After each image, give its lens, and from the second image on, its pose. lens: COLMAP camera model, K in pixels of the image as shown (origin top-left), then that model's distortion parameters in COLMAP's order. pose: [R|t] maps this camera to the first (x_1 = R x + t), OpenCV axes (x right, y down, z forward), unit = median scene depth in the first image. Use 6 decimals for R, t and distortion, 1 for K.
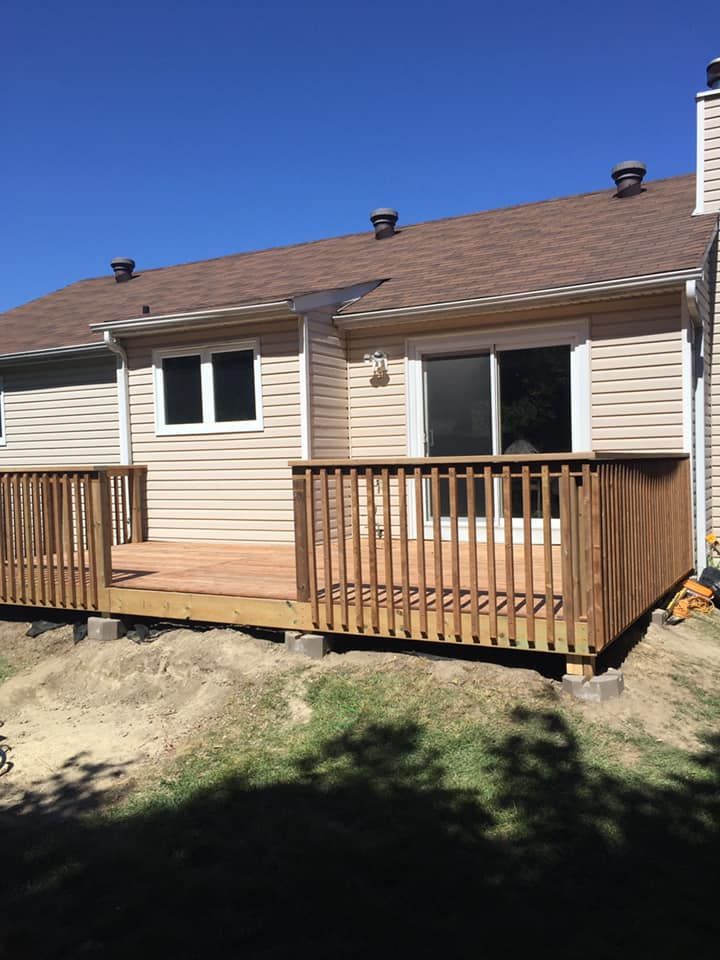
lens RADIAL K [[815.5, 0, 361.9], [0, 815.5, 481.8], [0, 0, 1]] dist [0.029186, -0.025759]
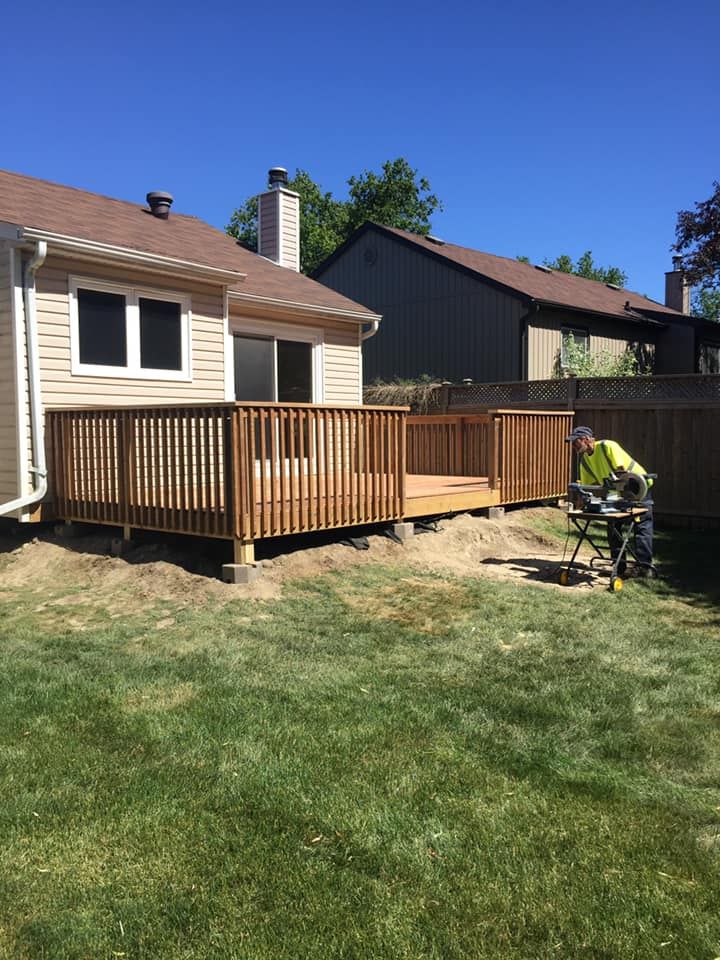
lens RADIAL K [[815.5, 0, 362.0], [0, 815.5, 481.6], [0, 0, 1]] dist [0.029186, -0.025759]
pose [[0.197296, -0.037878, 0.979612, -1.138821], [0.022229, 0.999169, 0.034157, 0.037541], [-0.980092, 0.015037, 0.197974, 0.564641]]
